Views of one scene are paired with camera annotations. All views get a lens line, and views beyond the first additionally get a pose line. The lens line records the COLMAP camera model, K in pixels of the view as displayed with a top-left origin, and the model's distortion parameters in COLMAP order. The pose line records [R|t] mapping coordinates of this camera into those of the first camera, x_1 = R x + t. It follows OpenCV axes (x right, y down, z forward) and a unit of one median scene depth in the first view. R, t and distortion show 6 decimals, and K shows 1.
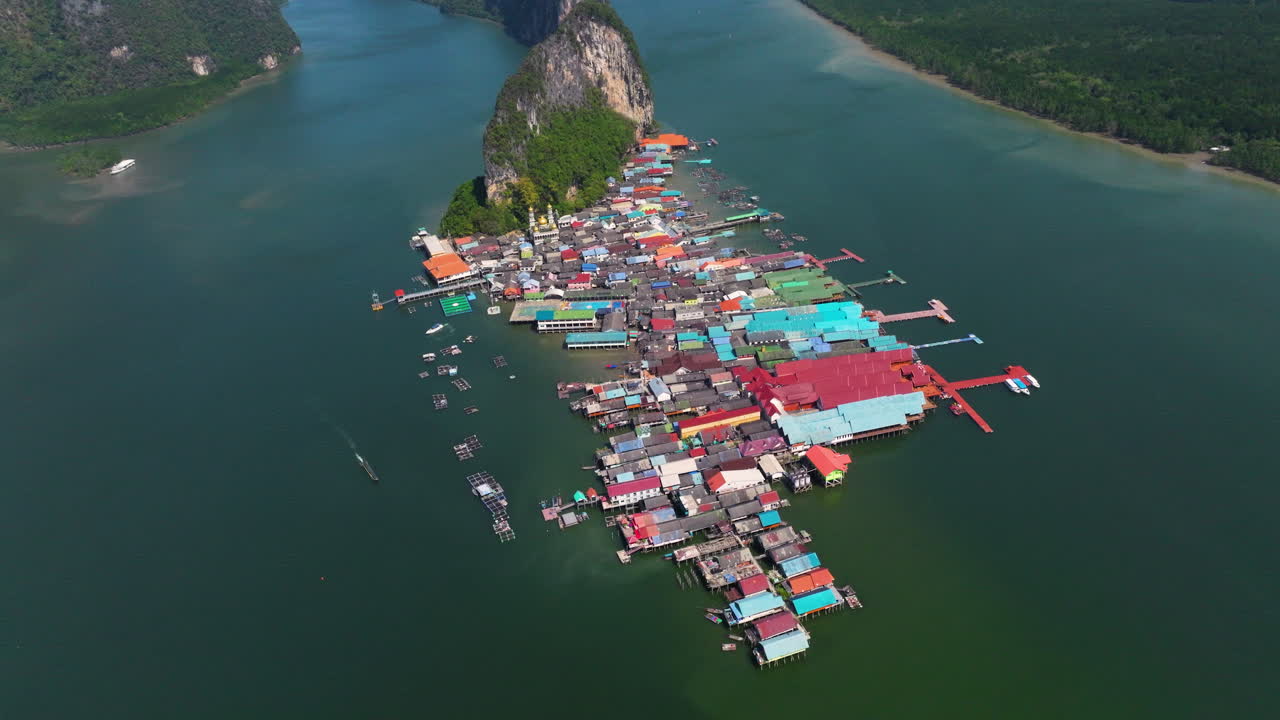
lens RADIAL K [[927.7, 0, 632.1], [0, 927.7, 360.5], [0, 0, 1]] dist [-0.005294, 0.024797]
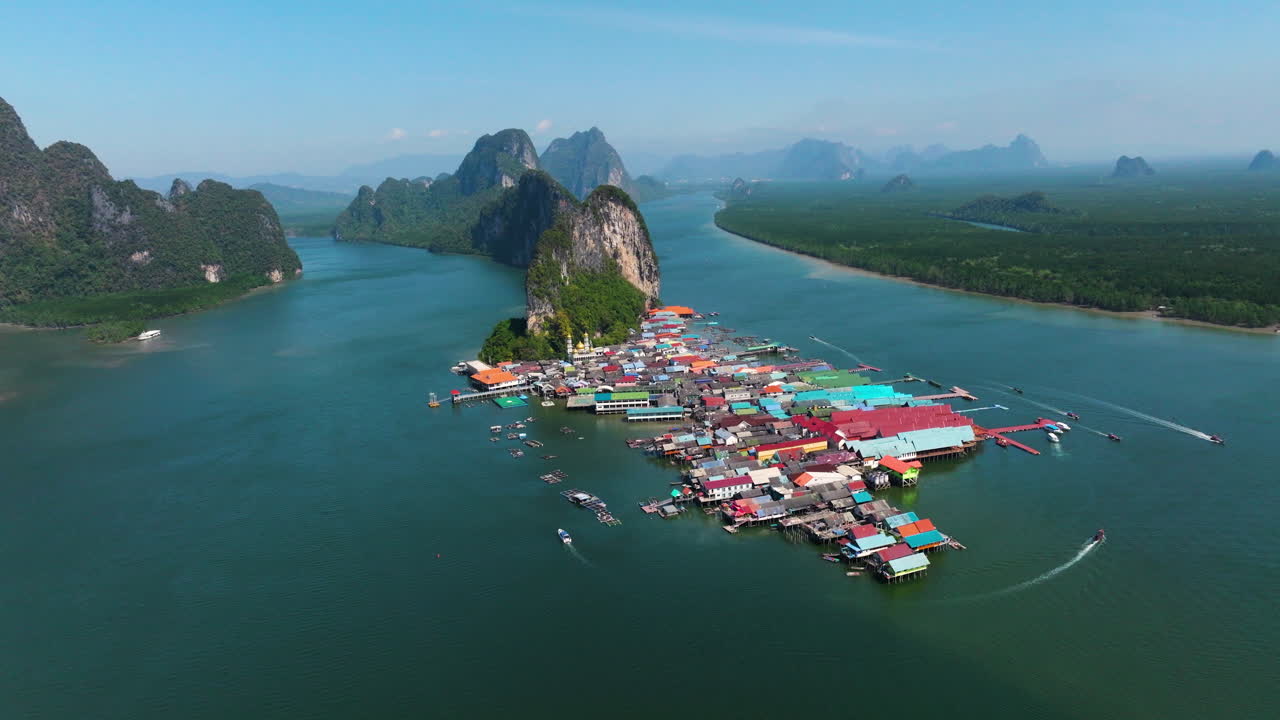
lens RADIAL K [[928.8, 0, 640.0], [0, 928.8, 360.0], [0, 0, 1]] dist [0.003227, 0.002274]
pose [[0.997815, 0.008746, 0.065483, -0.095558], [0.010408, 0.958009, -0.286549, 0.171472], [-0.065239, 0.286605, 0.955825, -0.032215]]
